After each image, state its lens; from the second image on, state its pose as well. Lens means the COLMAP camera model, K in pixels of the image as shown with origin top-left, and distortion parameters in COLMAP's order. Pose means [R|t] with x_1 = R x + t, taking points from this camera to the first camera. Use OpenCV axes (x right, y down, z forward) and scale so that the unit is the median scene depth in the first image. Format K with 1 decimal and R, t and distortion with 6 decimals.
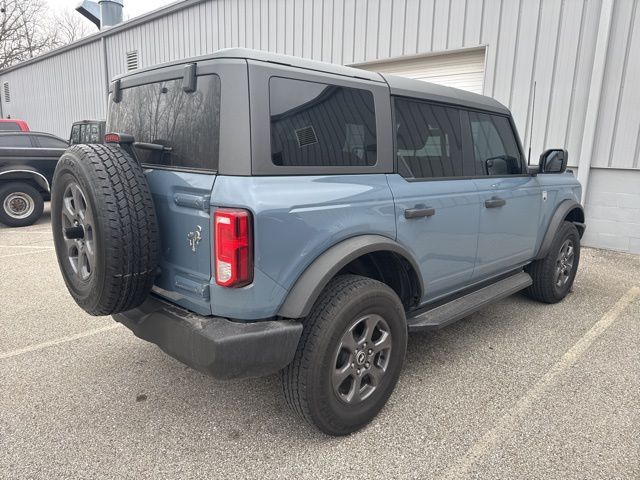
lens RADIAL K [[463.3, 0, 317.6], [0, 463.3, 242.7], [0, 0, 1]] dist [0.019977, -0.027561]
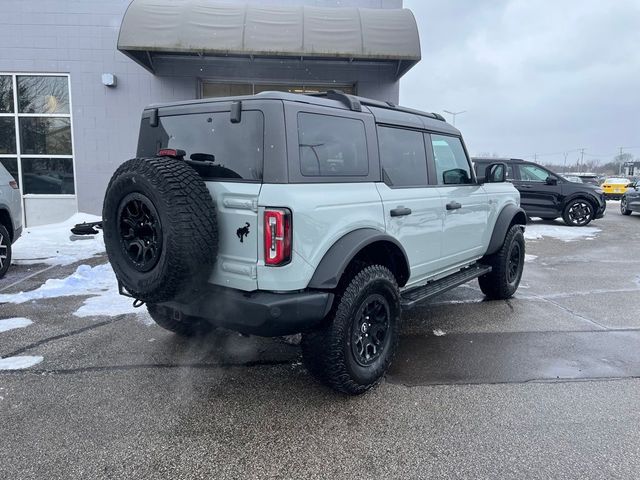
lens RADIAL K [[521.7, 0, 321.8], [0, 521.7, 243.2], [0, 0, 1]] dist [-0.049978, -0.003707]
pose [[0.990164, -0.025193, 0.137628, -0.251127], [0.031238, 0.998632, -0.041940, 0.094037], [-0.136383, 0.045826, 0.989596, -0.503537]]
